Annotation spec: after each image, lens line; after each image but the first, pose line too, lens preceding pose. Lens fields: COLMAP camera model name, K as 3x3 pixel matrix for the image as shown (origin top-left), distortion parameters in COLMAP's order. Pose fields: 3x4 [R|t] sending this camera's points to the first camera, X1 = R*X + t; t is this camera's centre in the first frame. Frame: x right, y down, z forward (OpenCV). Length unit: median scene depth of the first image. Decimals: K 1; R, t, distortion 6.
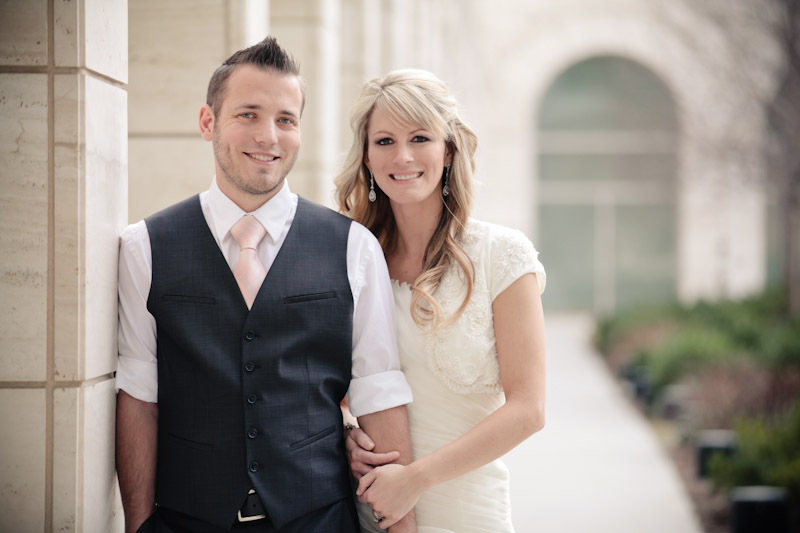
lens RADIAL K [[3327.7, 0, 400.1], [0, 3327.7, 263.9], [0, 0, 1]] dist [0.737885, 0.000000]
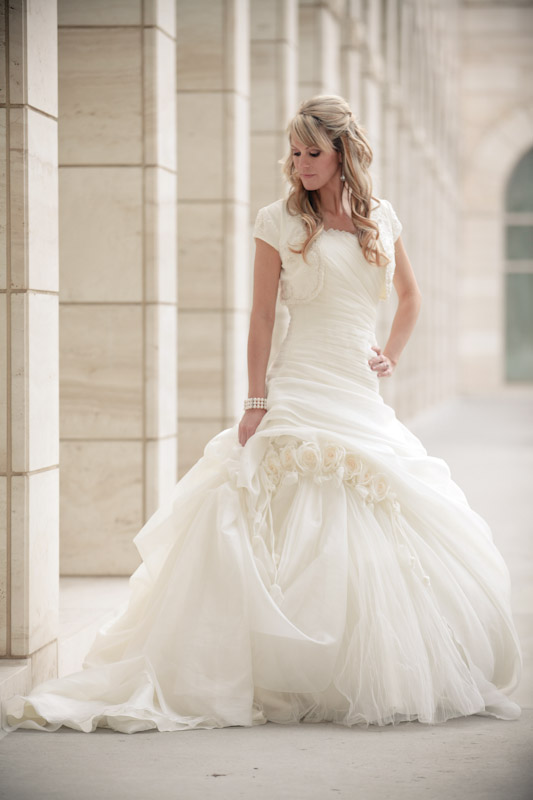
lens RADIAL K [[3507.6, 0, 267.7], [0, 3507.6, 401.1], [0, 0, 1]] dist [0.863725, 0.000000]
pose [[0.998843, -0.002813, -0.048014, 0.112987], [0.003181, 0.999966, 0.007593, 0.078343], [0.047991, -0.007737, 0.998818, -0.783775]]
